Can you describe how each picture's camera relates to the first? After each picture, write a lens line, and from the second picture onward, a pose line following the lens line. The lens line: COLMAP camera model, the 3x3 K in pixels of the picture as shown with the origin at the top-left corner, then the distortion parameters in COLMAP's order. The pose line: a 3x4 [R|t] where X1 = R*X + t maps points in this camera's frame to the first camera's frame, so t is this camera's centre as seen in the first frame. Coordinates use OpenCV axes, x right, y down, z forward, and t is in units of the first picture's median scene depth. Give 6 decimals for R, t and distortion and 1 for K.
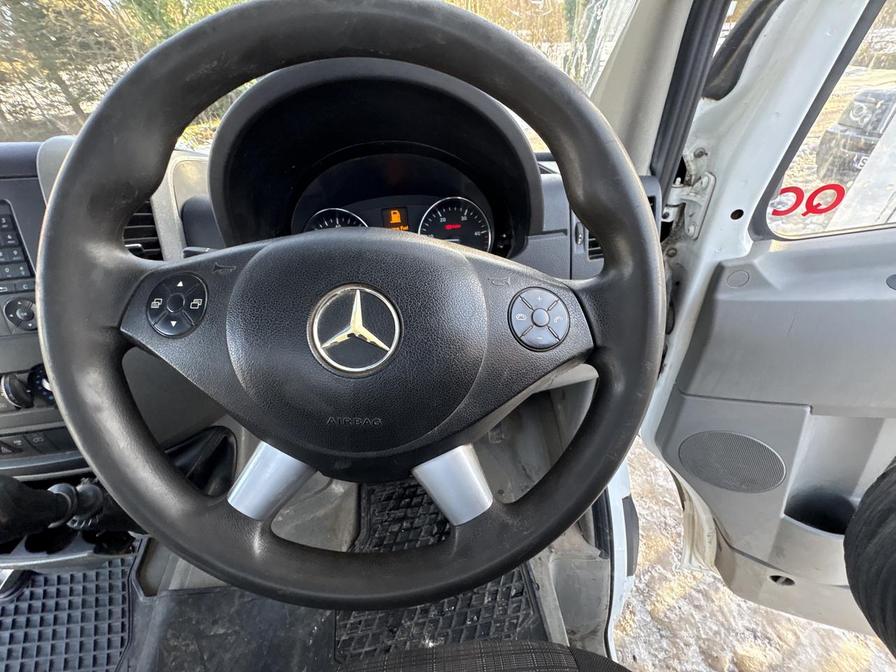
lens RADIAL K [[357.9, 0, 446.4], [0, 357.9, 337.6], [0, 0, 1]] dist [-0.001136, 0.000123]
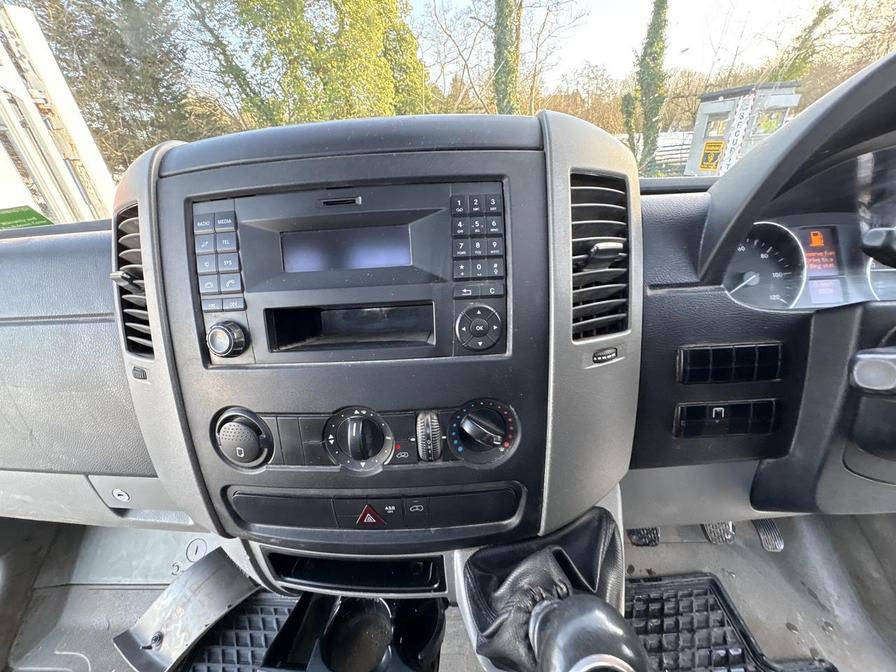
lens RADIAL K [[357.9, 0, 446.4], [0, 357.9, 337.6], [0, 0, 1]] dist [-0.001136, 0.000123]
pose [[0.991648, 0.052701, -0.117718, -0.607514], [-0.072459, 0.982698, -0.170451, 0.042232], [0.106698, 0.177557, 0.978309, 0.152123]]
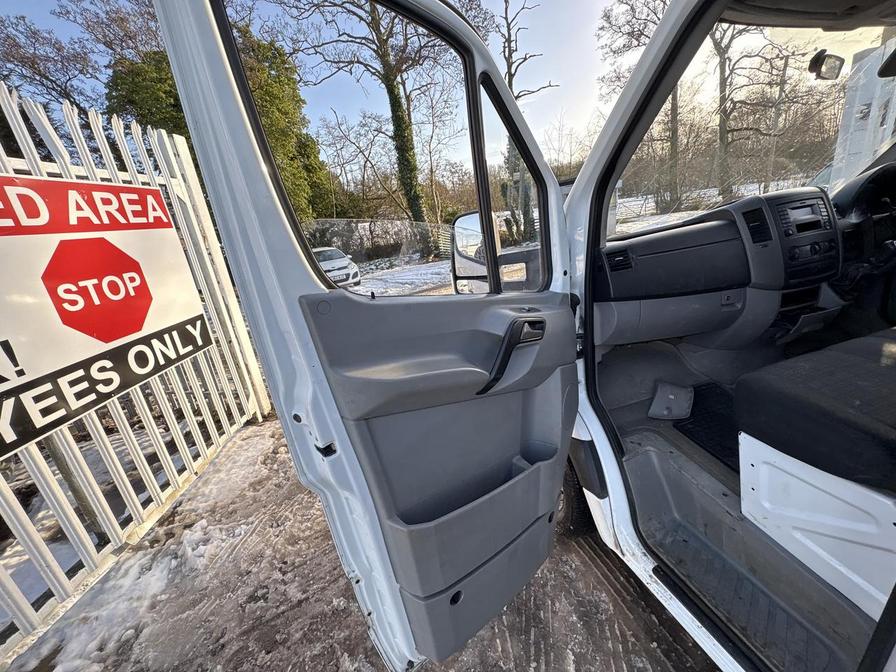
lens RADIAL K [[357.9, 0, 446.4], [0, 357.9, 337.6], [0, 0, 1]] dist [-0.001136, 0.000123]
pose [[0.979835, -0.124381, 0.156370, -3.145078], [0.172343, 0.922095, -0.346465, 0.887485], [-0.101095, 0.366428, 0.924938, -0.860767]]
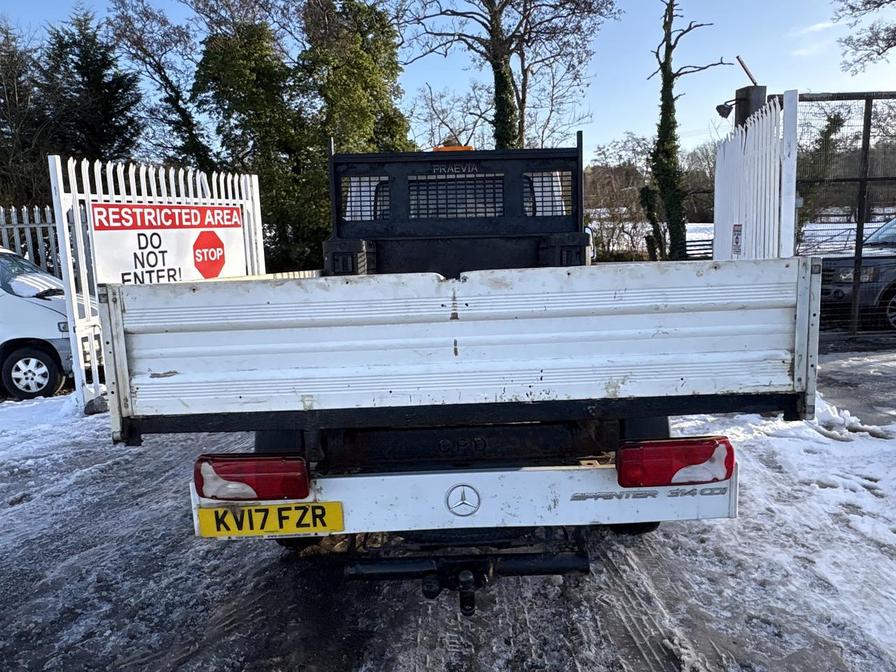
lens RADIAL K [[645.1, 0, 447.8], [0, 645.1, 333.5], [0, 0, 1]] dist [0.004017, 0.000379]
pose [[0.994416, 0.034104, -0.099873, 0.062709], [-0.078581, 0.870977, -0.484998, 5.567409], [0.070447, 0.490138, 0.868793, -7.099214]]
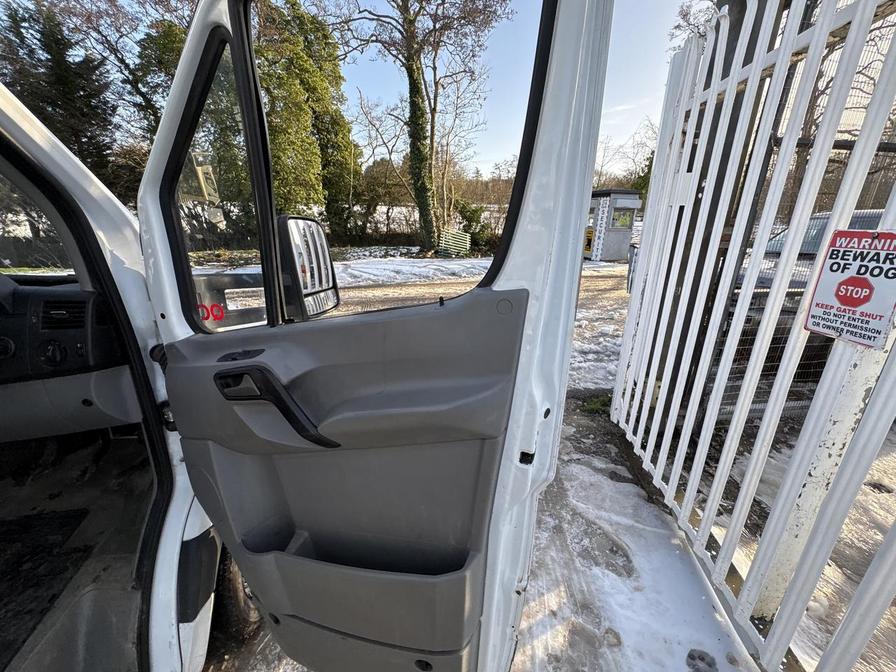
lens RADIAL K [[357.9, 0, 446.4], [0, 357.9, 337.6], [0, 0, 1]] dist [-0.001136, 0.000123]
pose [[0.997695, 0.065590, 0.017425, 1.617396], [-0.055983, 0.940559, -0.334985, 0.236221], [-0.038361, 0.333237, 0.942062, -0.540654]]
